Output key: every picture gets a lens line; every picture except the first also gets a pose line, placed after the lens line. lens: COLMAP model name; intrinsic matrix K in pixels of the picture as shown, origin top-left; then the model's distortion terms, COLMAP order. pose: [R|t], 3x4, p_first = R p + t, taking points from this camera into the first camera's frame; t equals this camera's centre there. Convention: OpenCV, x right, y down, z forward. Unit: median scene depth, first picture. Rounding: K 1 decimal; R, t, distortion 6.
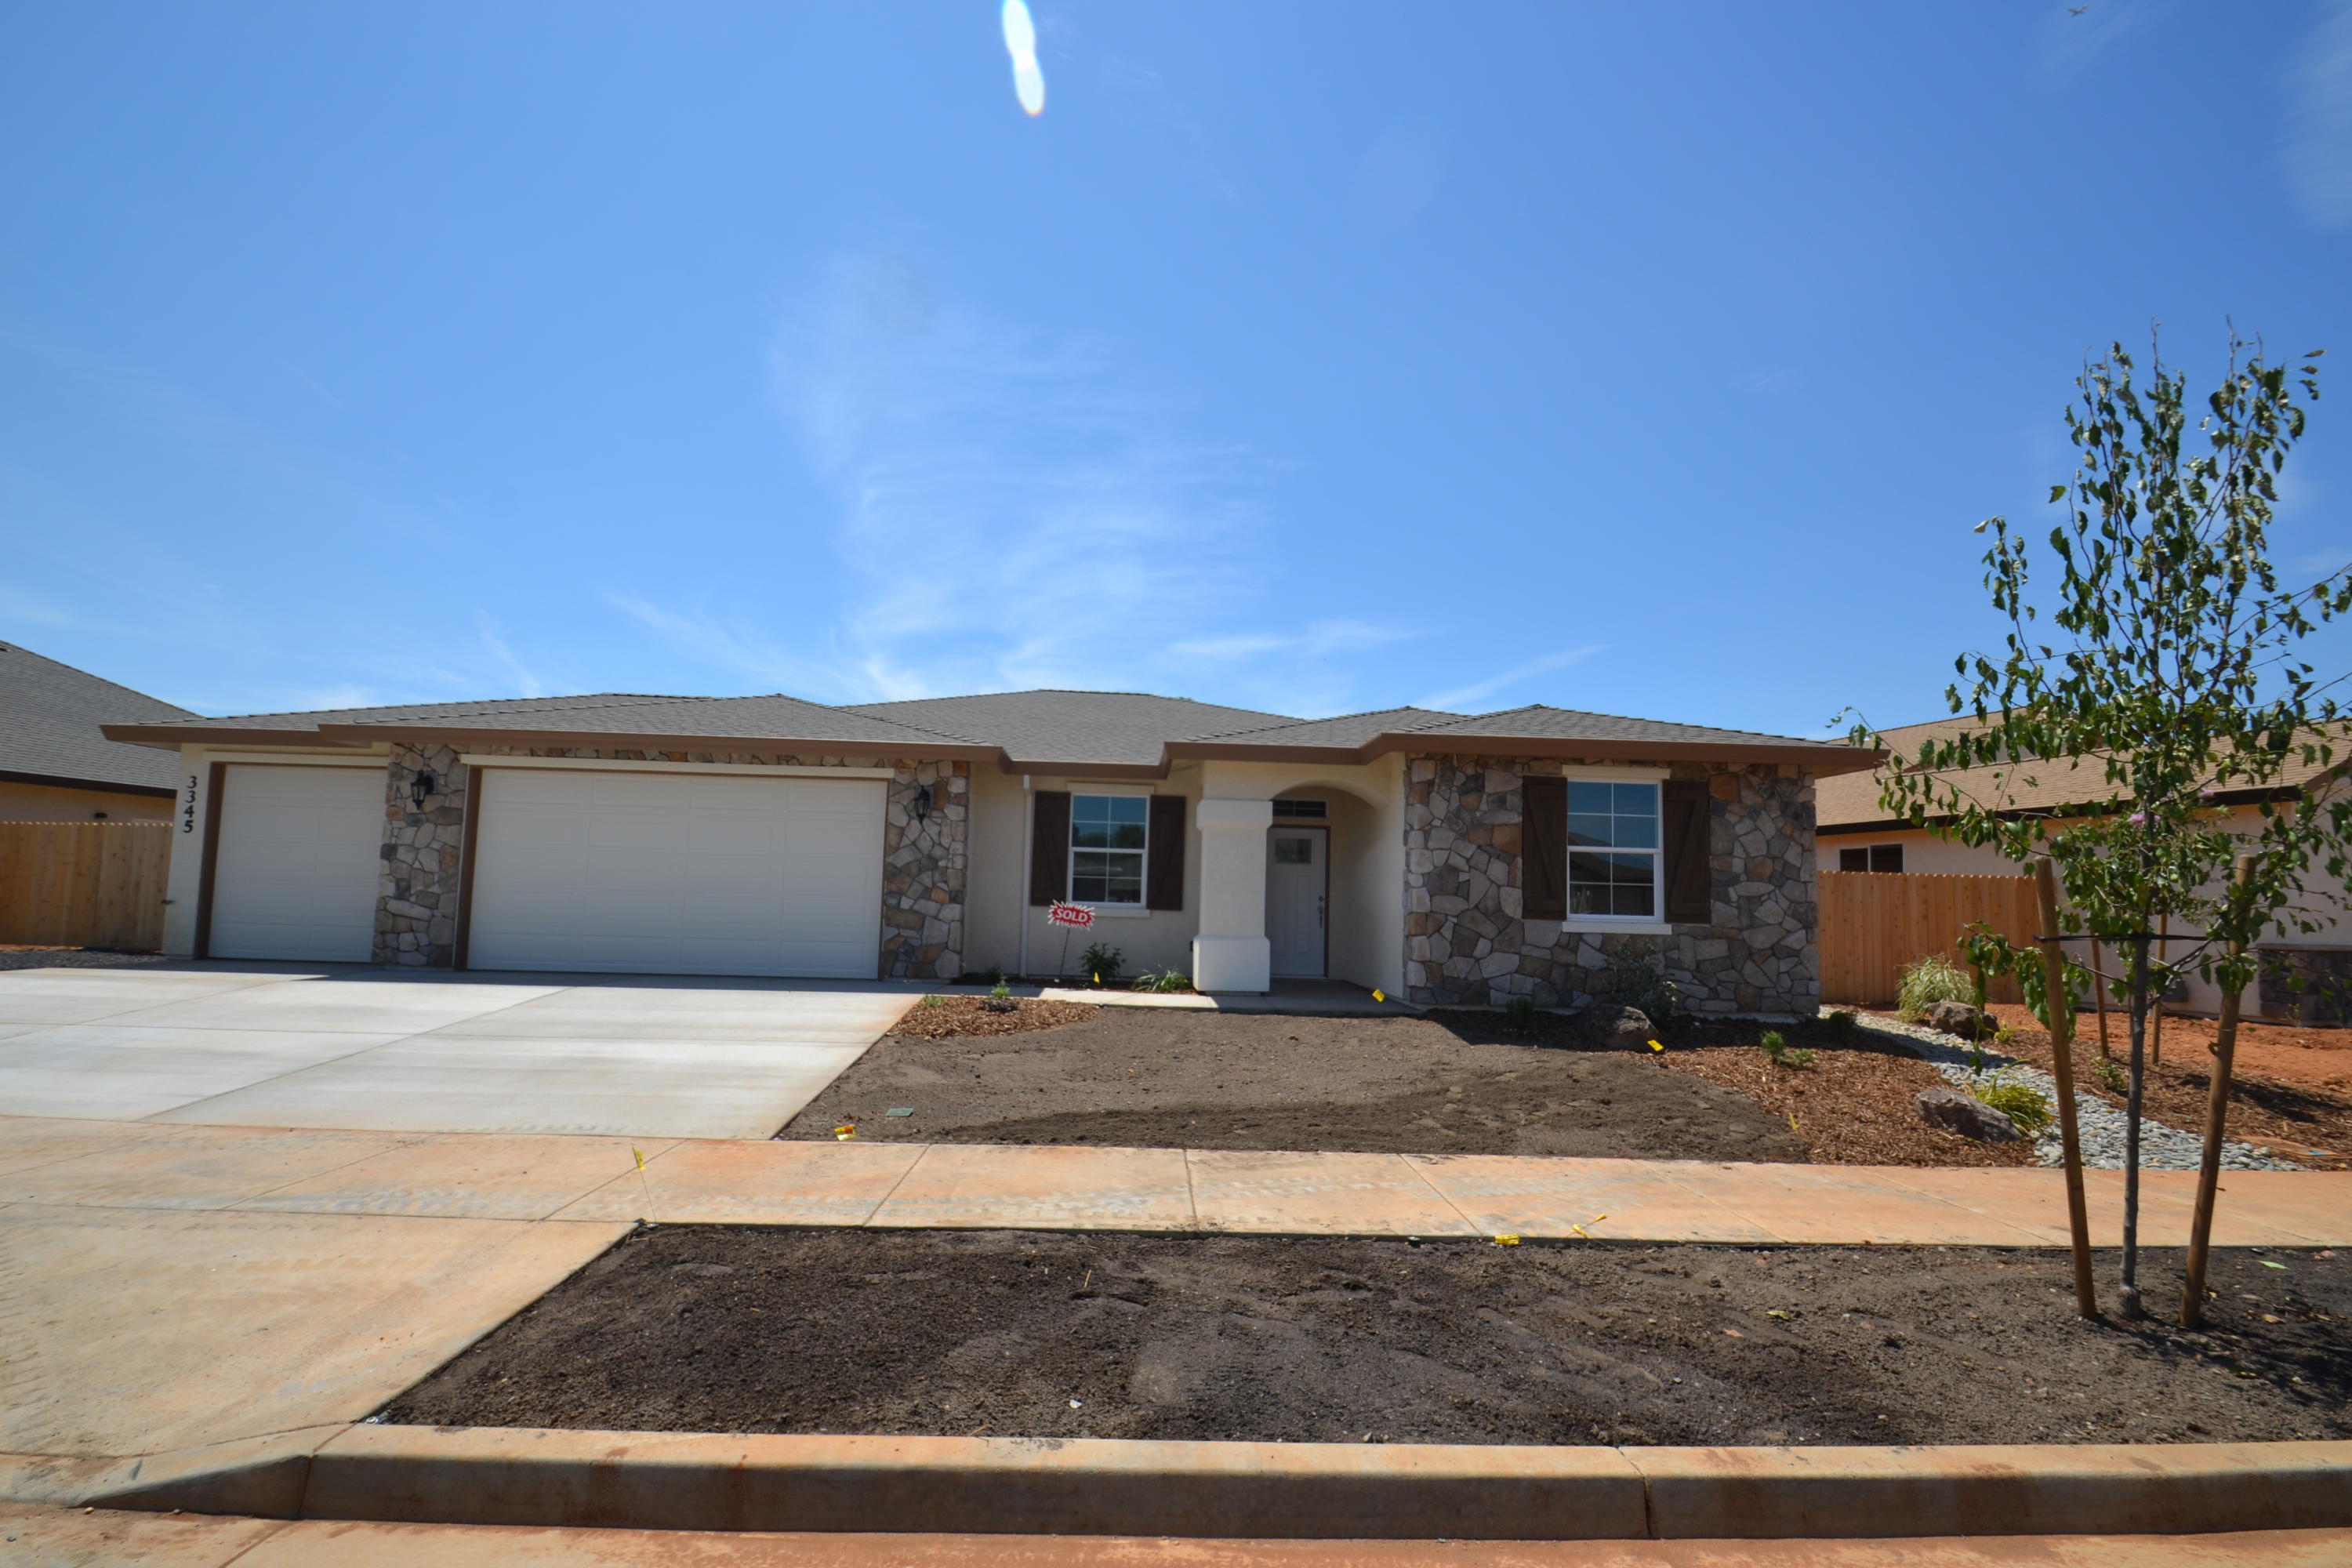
lens RADIAL K [[1046.3, 0, 1163.2], [0, 1046.3, 825.6], [0, 0, 1]] dist [0.007264, -0.011563]
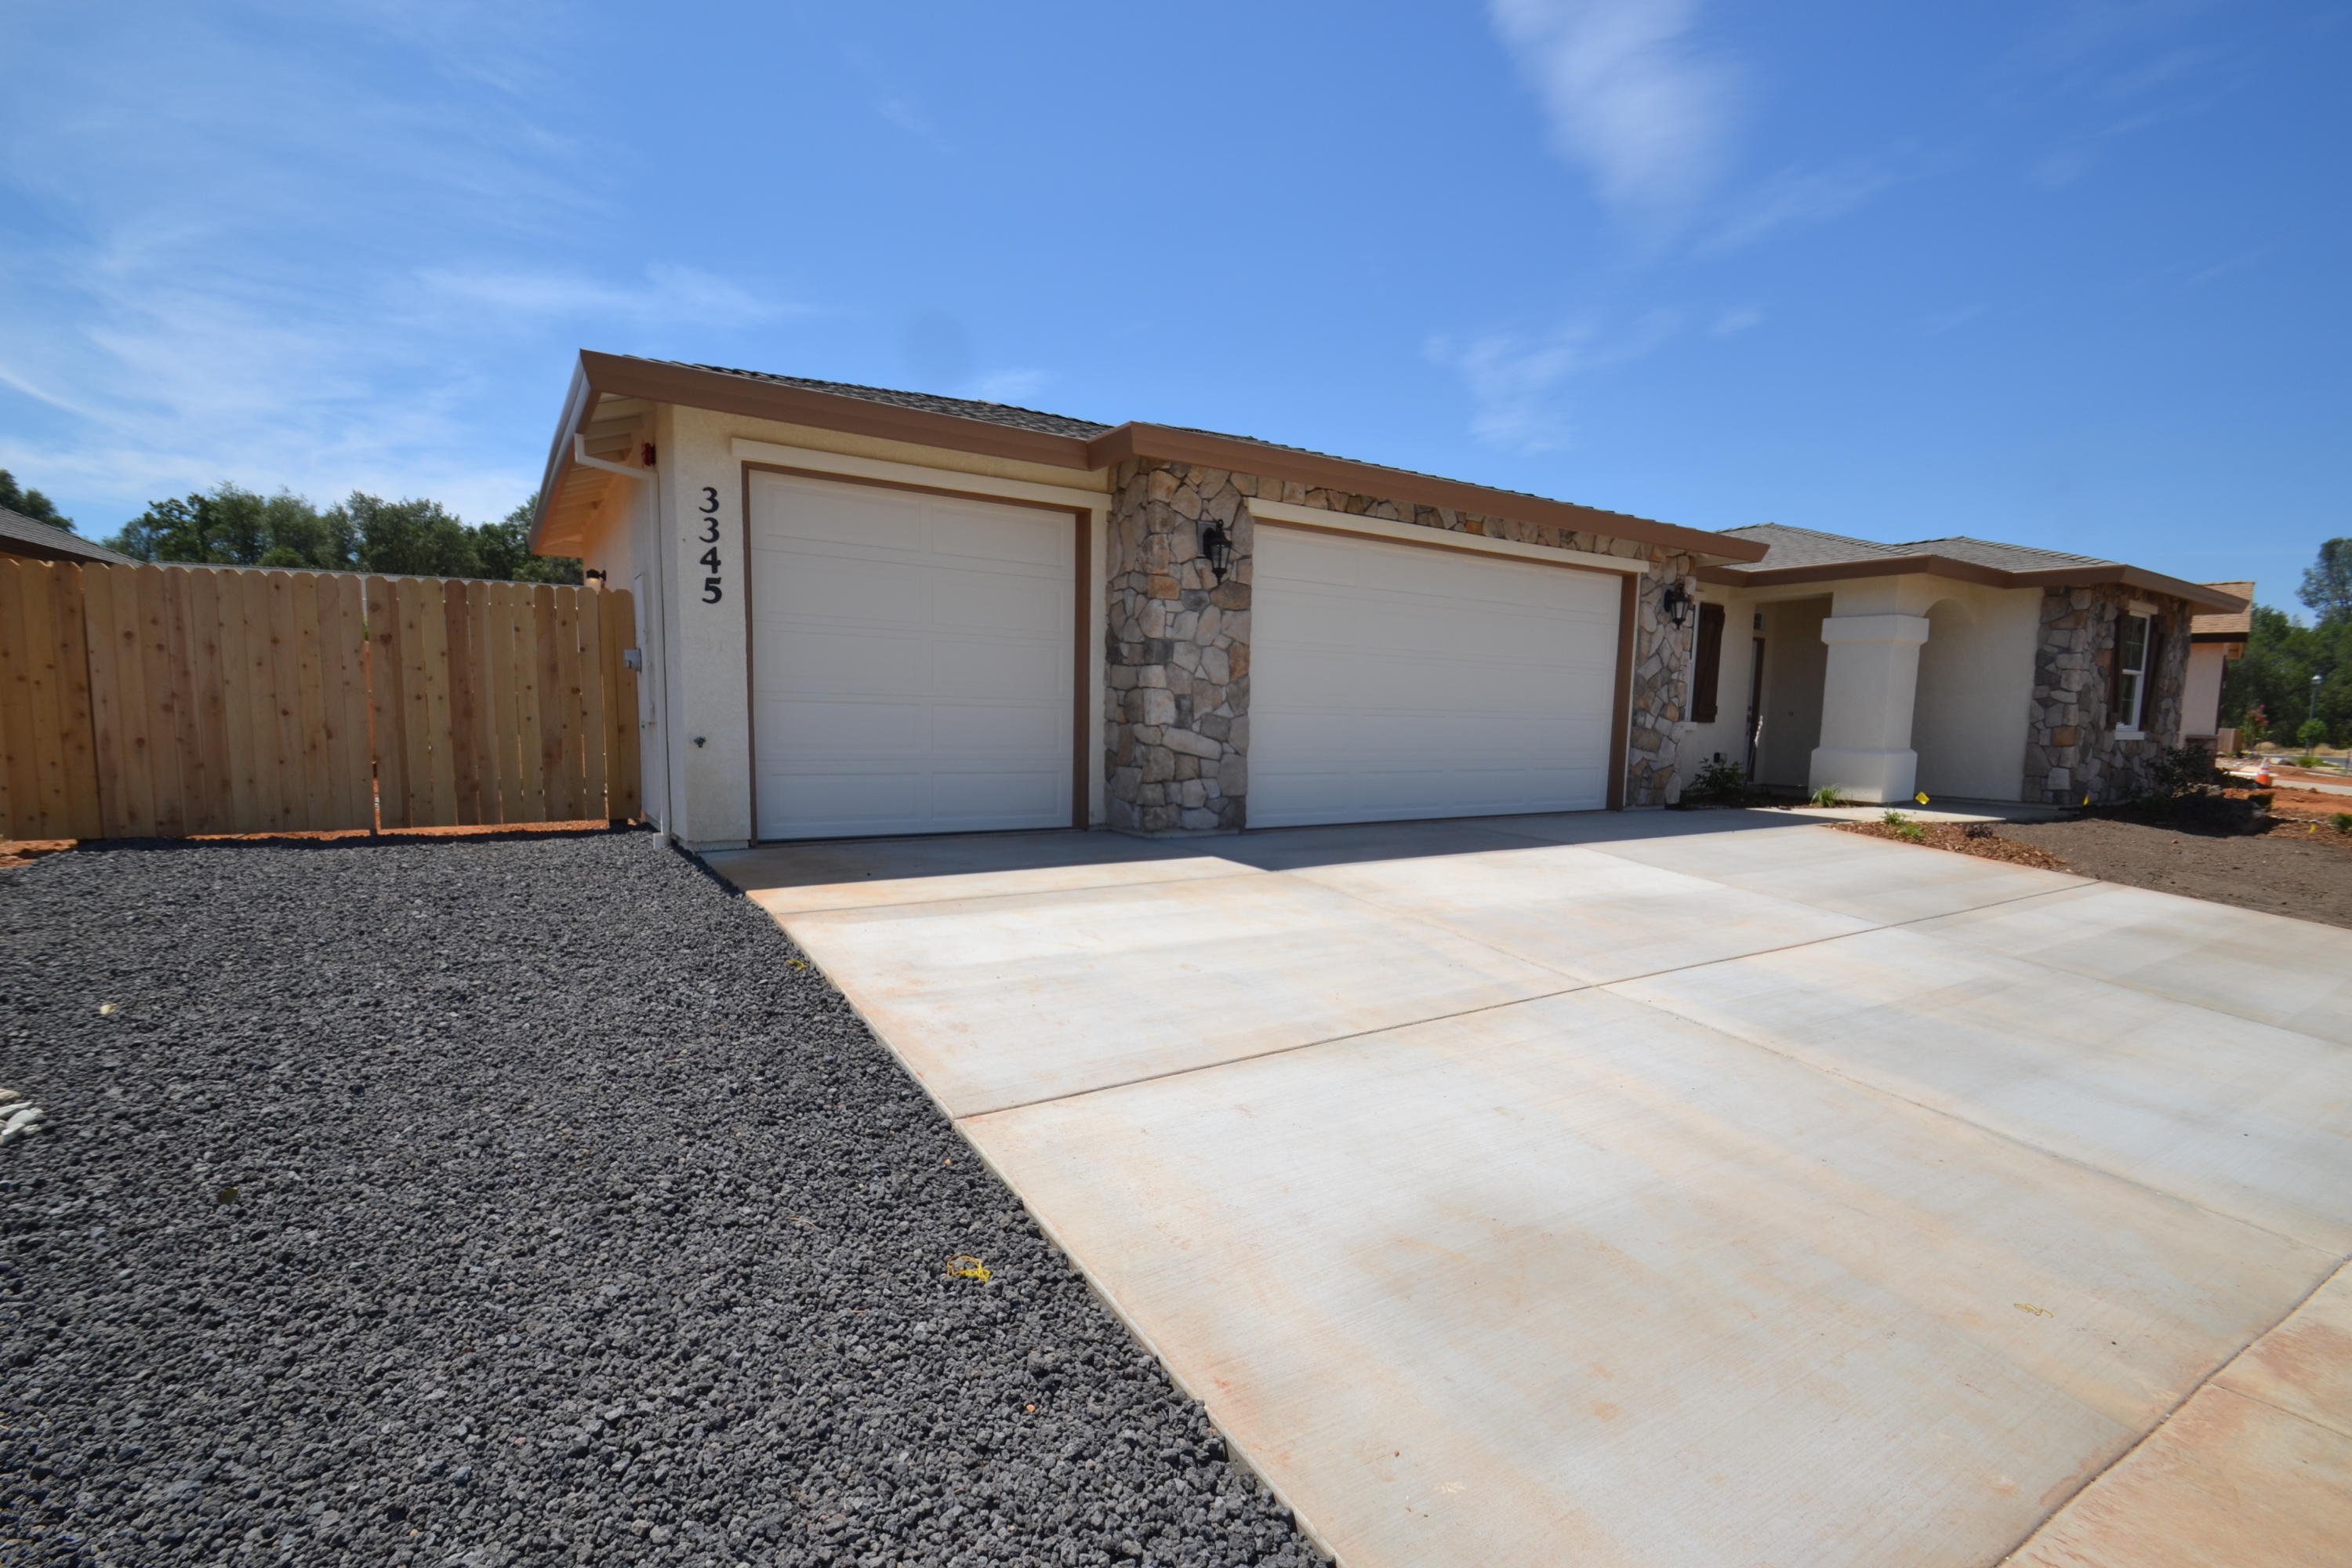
lens RADIAL K [[1046.3, 0, 1163.2], [0, 1046.3, 825.6], [0, 0, 1]] dist [0.007264, -0.011563]
pose [[0.861129, -0.064901, 0.504226, -1.047501], [-0.035839, 0.981601, 0.187553, 0.009920], [-0.507121, -0.179578, 0.842959, 0.455557]]
